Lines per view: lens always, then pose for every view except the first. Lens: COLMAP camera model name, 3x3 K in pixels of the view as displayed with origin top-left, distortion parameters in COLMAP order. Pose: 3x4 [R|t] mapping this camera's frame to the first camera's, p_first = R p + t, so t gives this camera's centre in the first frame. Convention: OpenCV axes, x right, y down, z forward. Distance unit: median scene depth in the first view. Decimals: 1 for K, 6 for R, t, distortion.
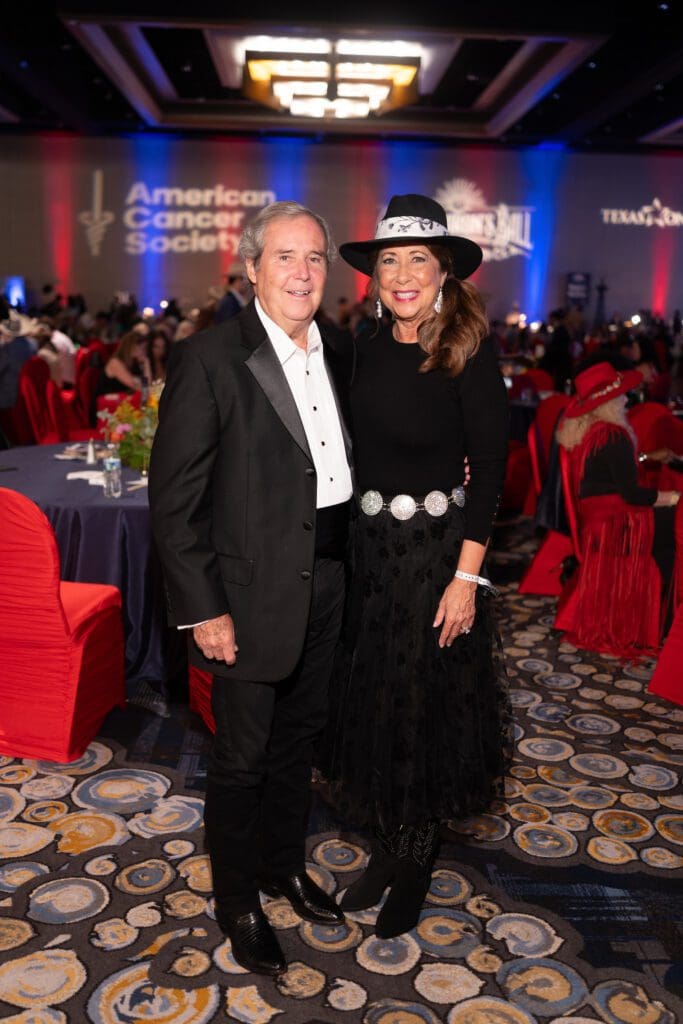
lens RADIAL K [[981.6, 0, 344.4], [0, 981.6, 508.5], [0, 0, 1]] dist [-0.025295, 0.000000]
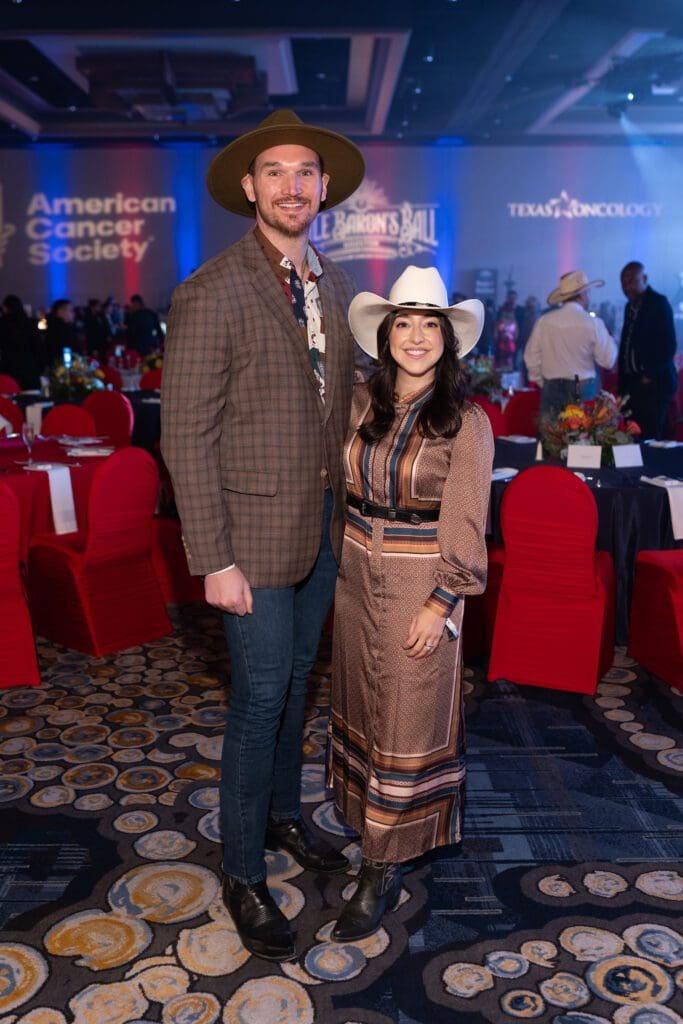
lens RADIAL K [[1018.1, 0, 334.9], [0, 1018.1, 511.5], [0, 0, 1]] dist [-0.031120, 0.000000]
pose [[0.999280, -0.026043, -0.027596, 0.110337], [0.025726, 0.999600, -0.011788, 0.010524], [0.027892, 0.011070, 0.999550, -0.018649]]
